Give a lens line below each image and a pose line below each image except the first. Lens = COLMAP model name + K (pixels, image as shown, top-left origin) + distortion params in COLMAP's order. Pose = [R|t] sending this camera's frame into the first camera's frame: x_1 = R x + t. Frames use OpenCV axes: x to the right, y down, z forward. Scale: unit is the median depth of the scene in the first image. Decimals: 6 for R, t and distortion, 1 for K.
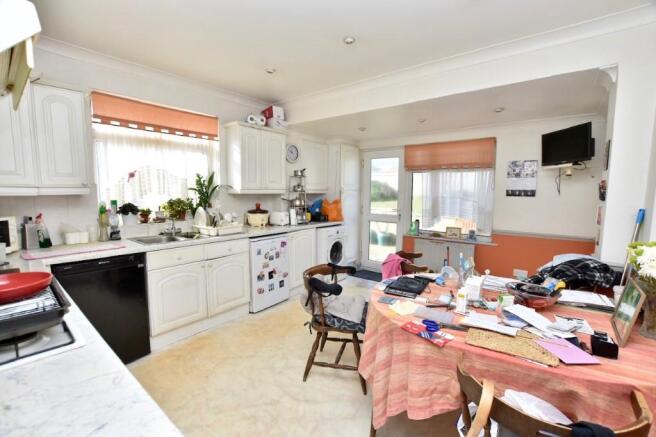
lens RADIAL K [[286.5, 0, 328.0], [0, 286.5, 218.5], [0, 0, 1]] dist [-0.000432, -0.000064]
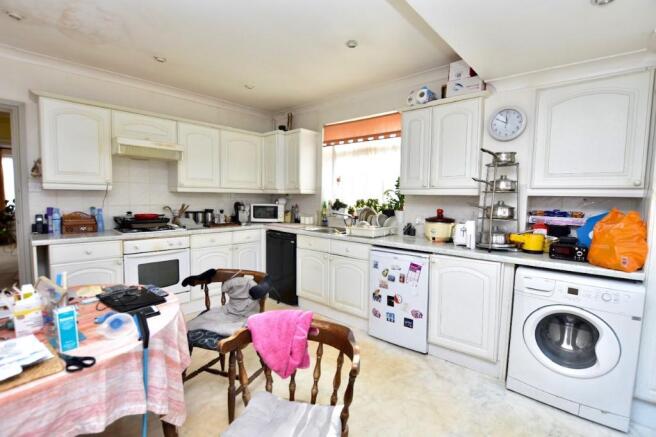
lens RADIAL K [[308.8, 0, 328.0], [0, 308.8, 218.5], [0, 0, 1]] dist [0.000164, -0.000040]
pose [[-0.053546, 0.065599, -0.996408, 0.618472], [-0.110167, 0.991361, 0.071187, -0.059924], [0.992470, 0.113583, -0.045857, 0.860270]]
